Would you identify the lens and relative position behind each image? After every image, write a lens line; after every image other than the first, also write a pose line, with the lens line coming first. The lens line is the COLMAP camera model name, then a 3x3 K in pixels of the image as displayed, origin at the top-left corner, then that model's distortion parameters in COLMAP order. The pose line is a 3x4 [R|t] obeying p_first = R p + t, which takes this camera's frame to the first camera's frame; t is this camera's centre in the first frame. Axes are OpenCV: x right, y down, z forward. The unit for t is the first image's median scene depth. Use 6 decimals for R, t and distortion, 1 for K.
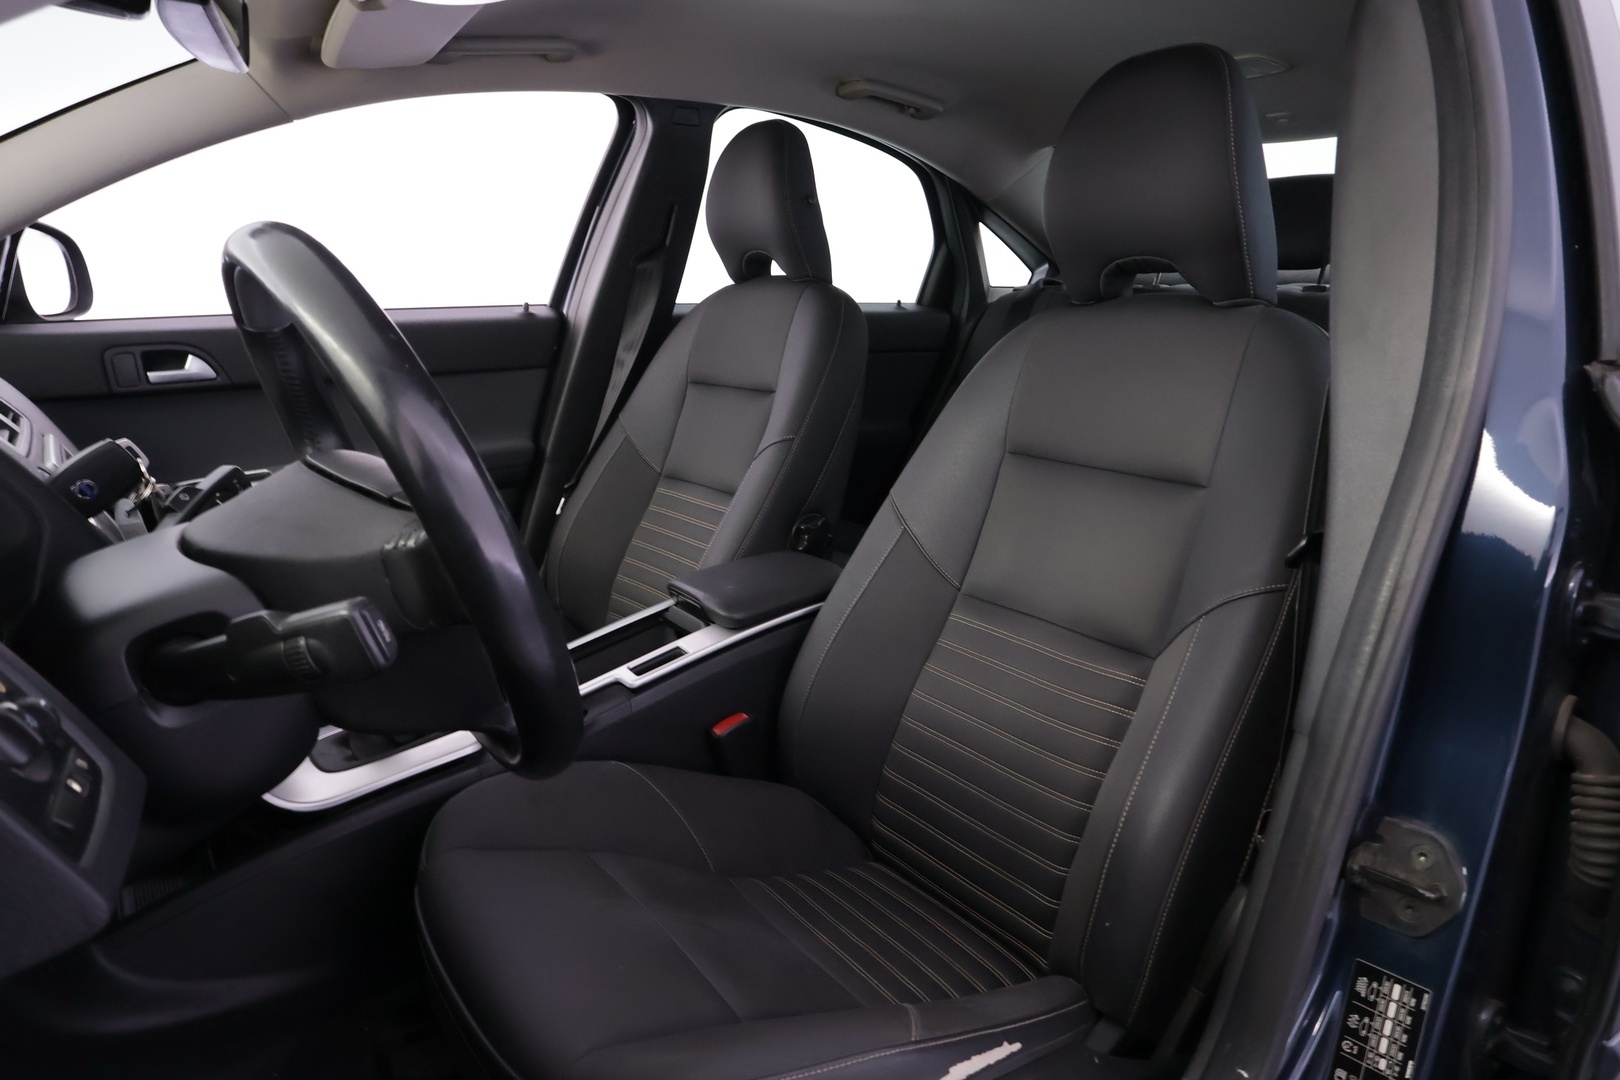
lens RADIAL K [[1050.4, 0, 809.8], [0, 1050.4, 539.4], [0, 0, 1]] dist [0.007854, 0.009165]
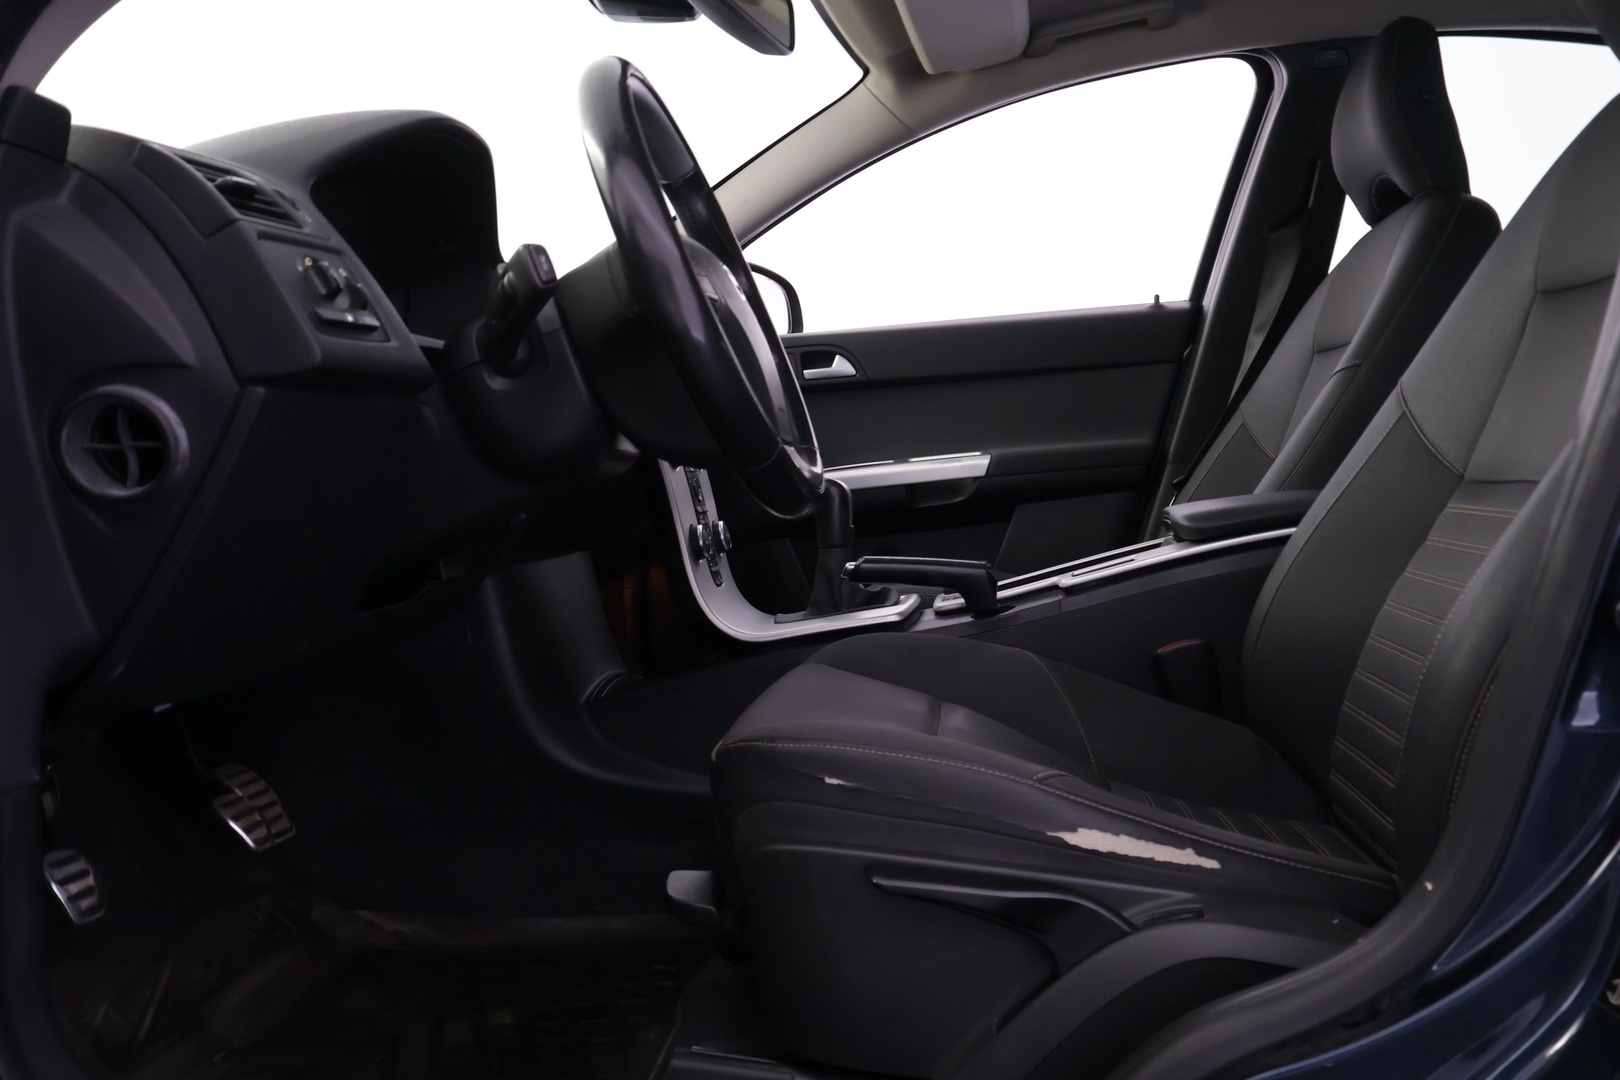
lens RADIAL K [[1262.1, 0, 805.6], [0, 1262.1, 541.6], [0, 0, 1]] dist [0.000976, -0.004983]
pose [[0.727927, -0.005948, -0.685629, 0.322777], [-0.111450, 0.985638, -0.126876, 0.200216], [0.676536, 0.168770, 0.716809, 0.025872]]
